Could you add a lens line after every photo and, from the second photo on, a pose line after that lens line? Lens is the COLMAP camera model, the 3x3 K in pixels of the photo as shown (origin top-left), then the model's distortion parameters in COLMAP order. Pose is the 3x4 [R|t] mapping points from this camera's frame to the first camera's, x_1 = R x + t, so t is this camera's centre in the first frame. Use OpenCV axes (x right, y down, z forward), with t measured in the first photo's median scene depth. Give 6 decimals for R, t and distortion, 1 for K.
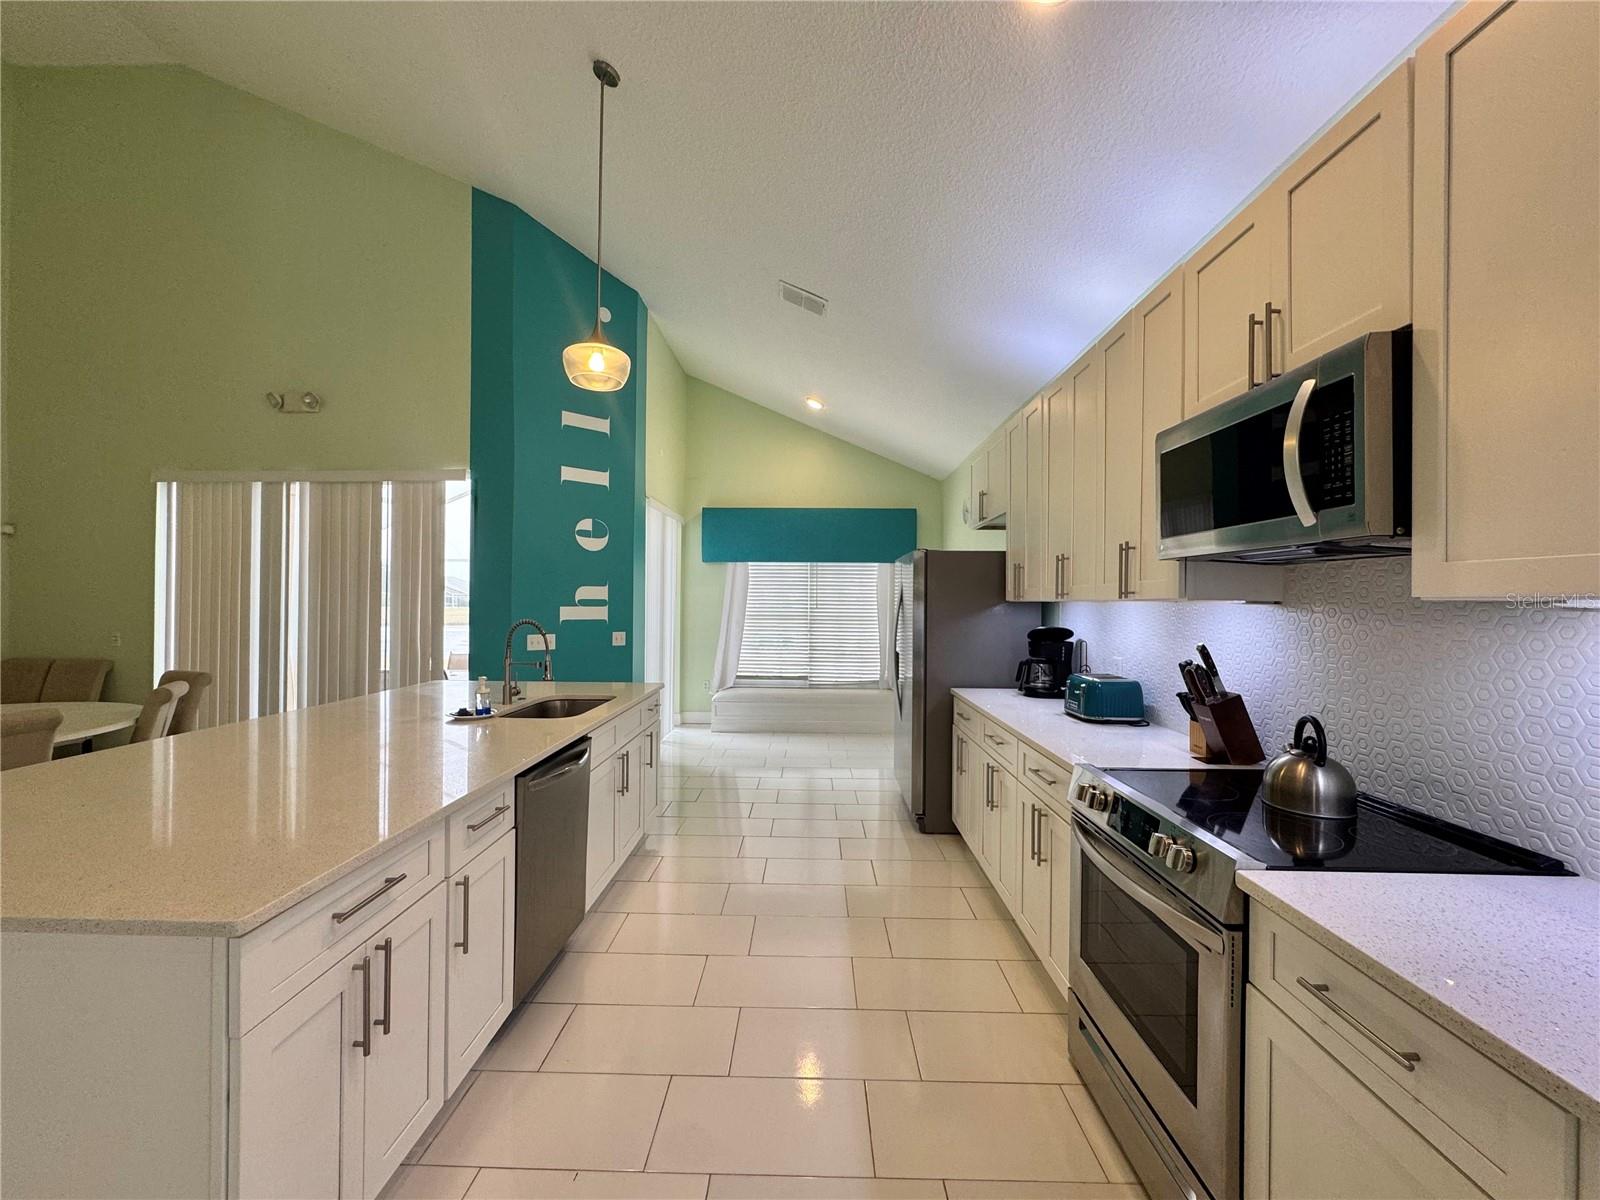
lens RADIAL K [[639.2, 0, 800.1], [0, 639.2, 599.0], [0, 0, 1]] dist [-0.001874, -0.000408]
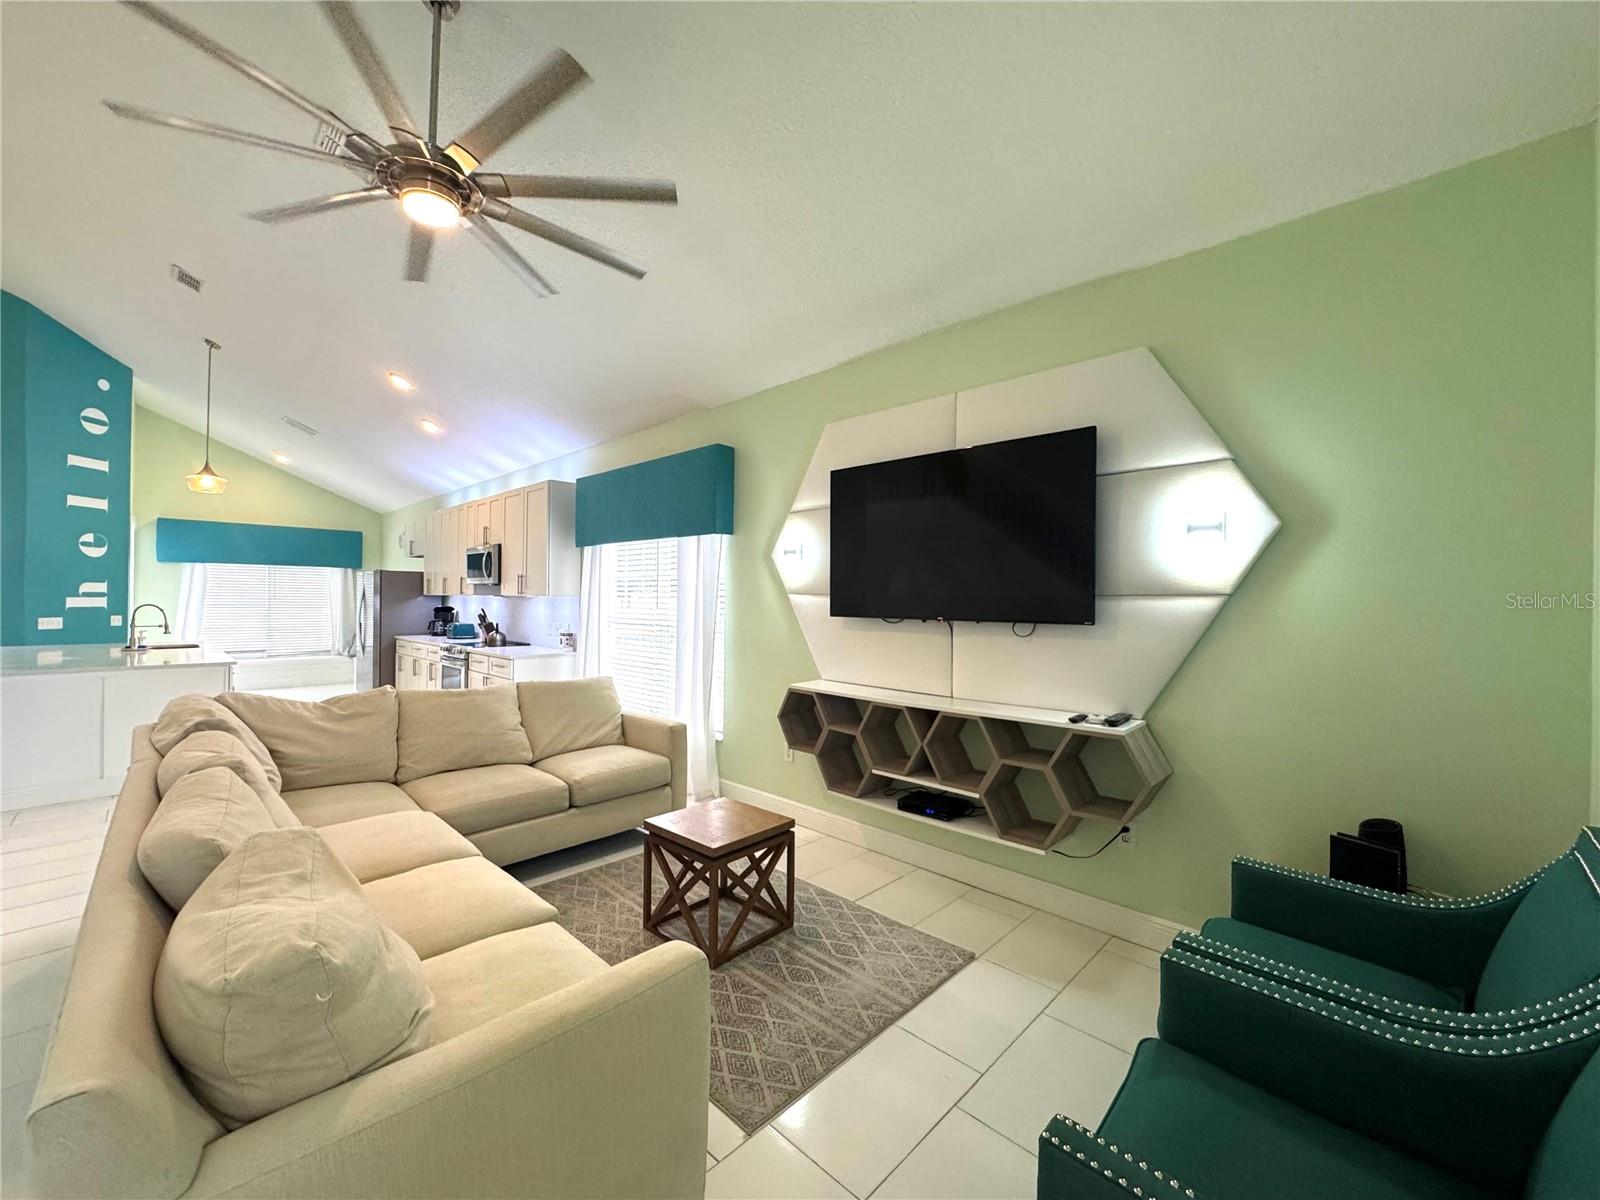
lens RADIAL K [[639.2, 0, 800.1], [0, 639.2, 599.0], [0, 0, 1]] dist [-0.001874, -0.000408]
pose [[0.680697, -0.000452, 0.732565, -0.557931], [-0.008089, 0.999934, 0.008133, -0.015369], [-0.732521, -0.011461, 0.680648, -1.986363]]
